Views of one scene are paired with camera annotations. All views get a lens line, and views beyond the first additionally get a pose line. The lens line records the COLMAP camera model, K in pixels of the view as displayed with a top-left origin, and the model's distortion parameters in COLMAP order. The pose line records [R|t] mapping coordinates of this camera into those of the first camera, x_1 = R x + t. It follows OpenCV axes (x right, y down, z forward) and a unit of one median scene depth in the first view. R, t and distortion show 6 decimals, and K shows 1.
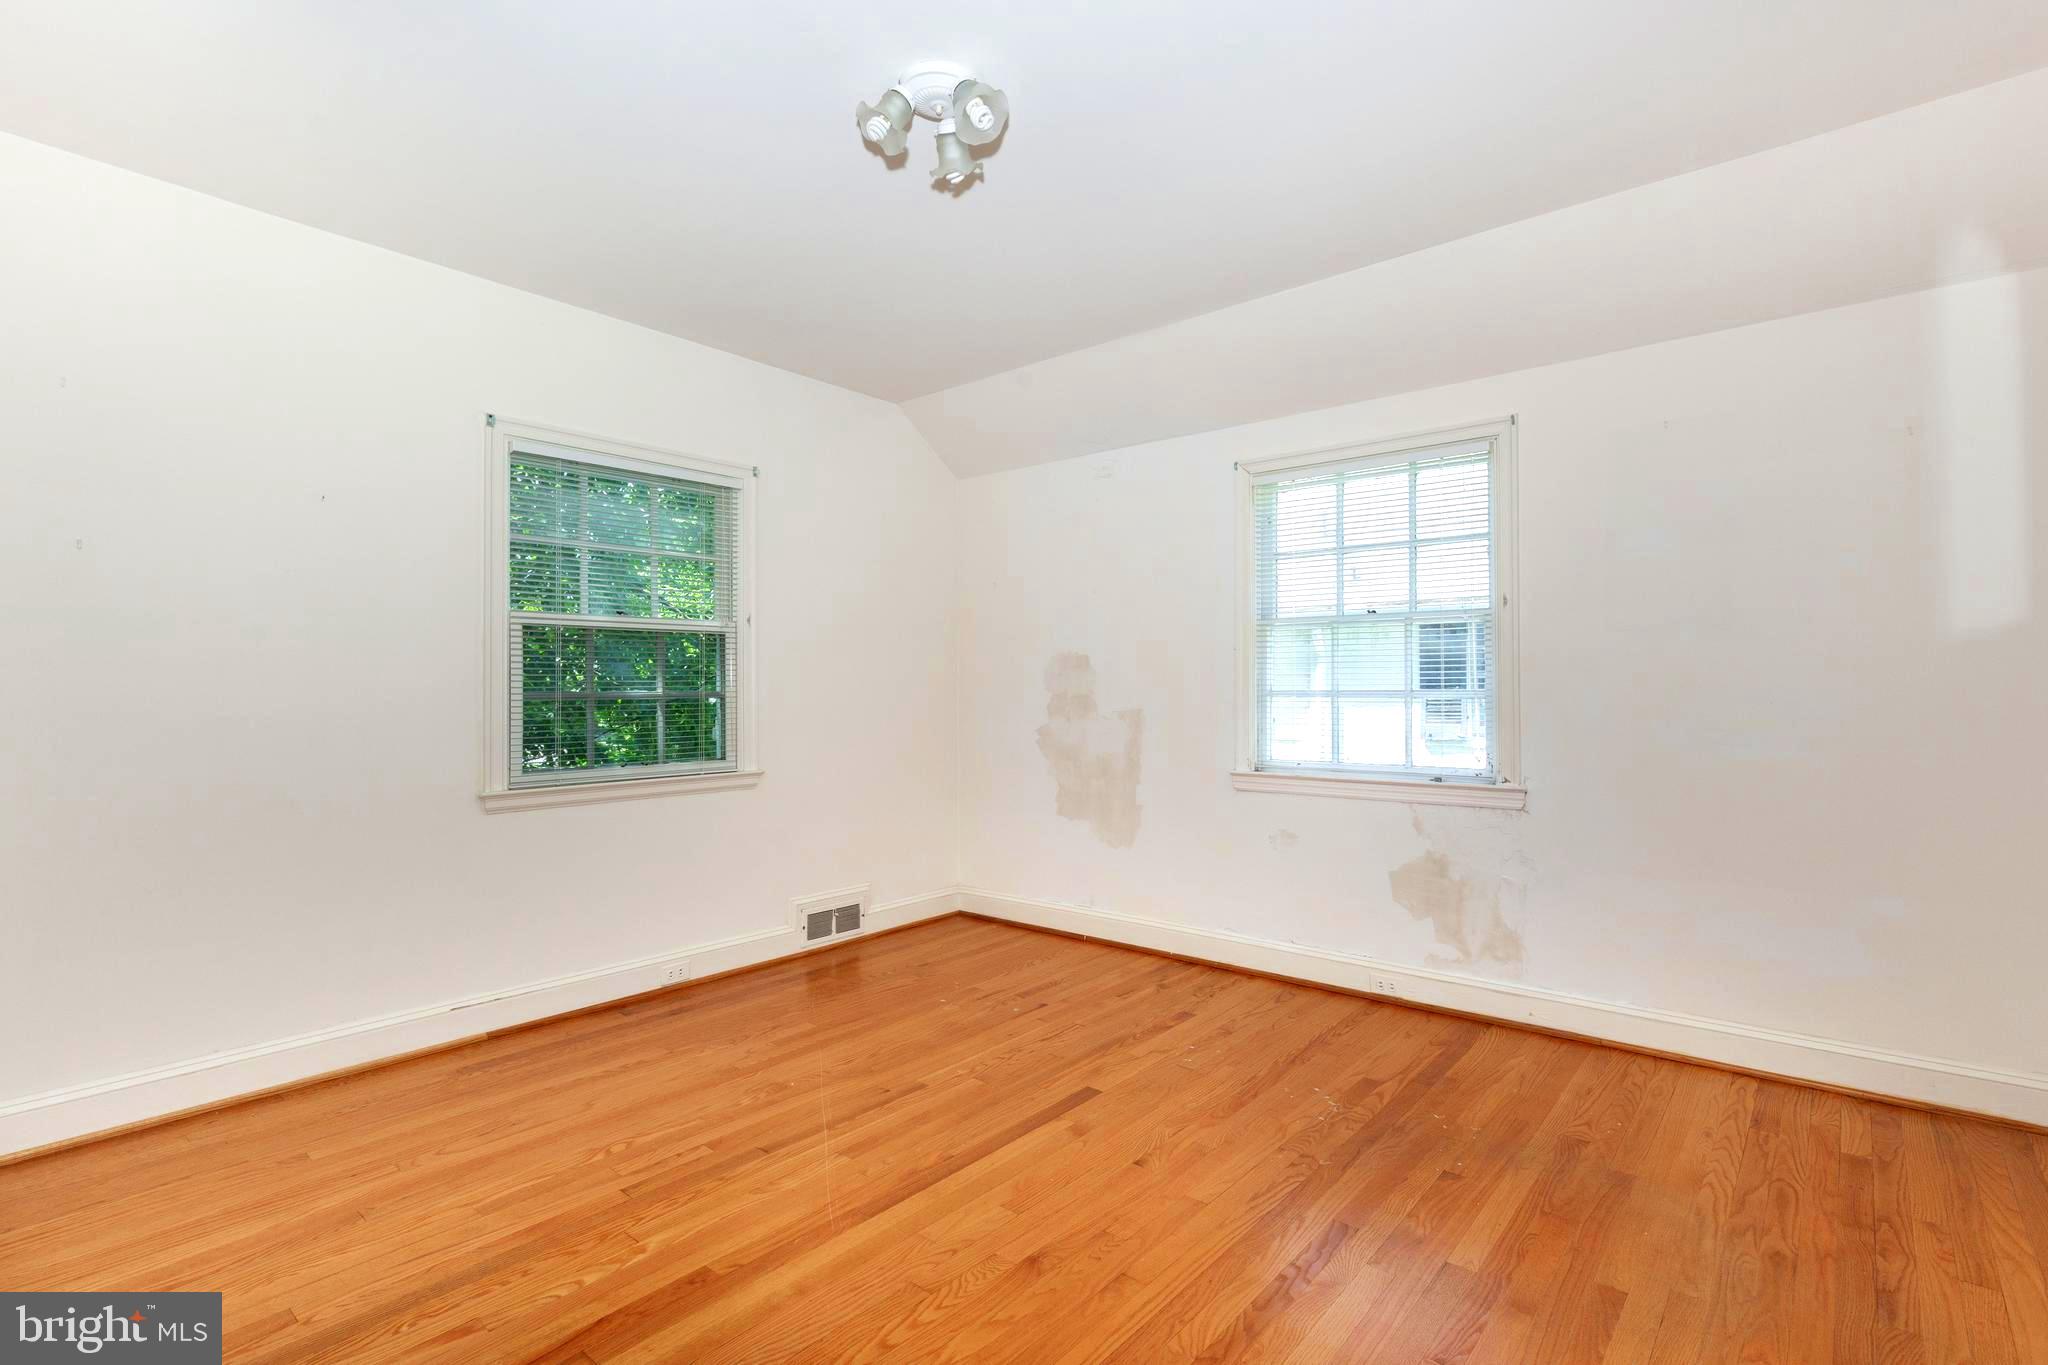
lens RADIAL K [[942.5, 0, 1030.4], [0, 942.5, 691.5], [0, 0, 1]] dist [-0.001515, -0.000737]
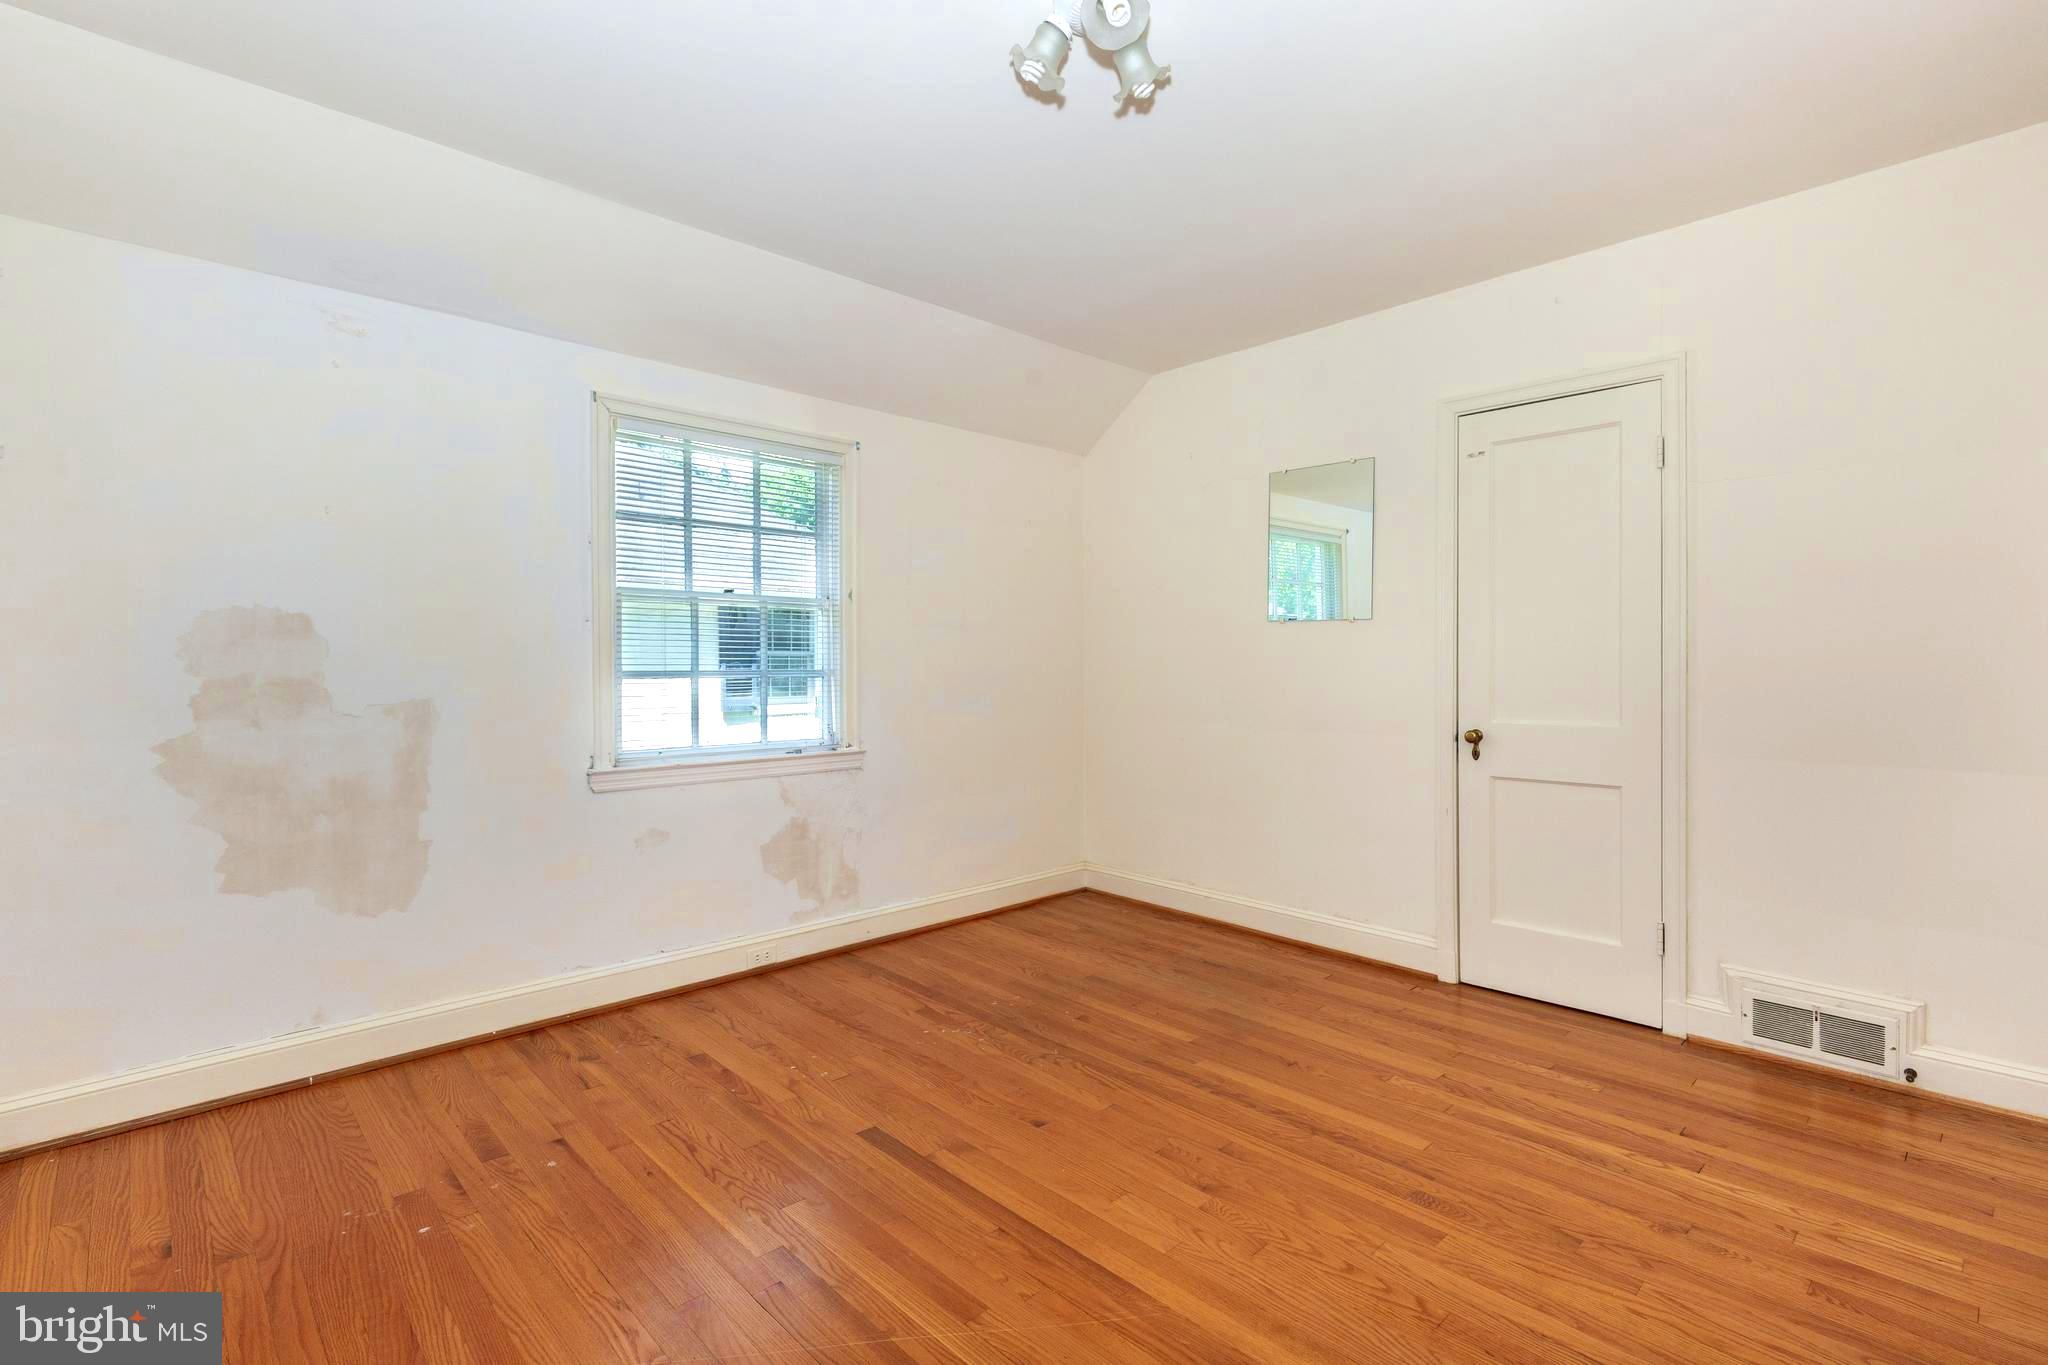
lens RADIAL K [[948.2, 0, 1020.7], [0, 948.2, 681.8], [0, 0, 1]] dist [0.002232, -0.000844]
pose [[0.122108, -0.017534, 0.992362, -0.632997], [0.001898, 0.999846, 0.017433, -0.006462], [-0.992515, -0.000245, 0.122122, 0.610873]]
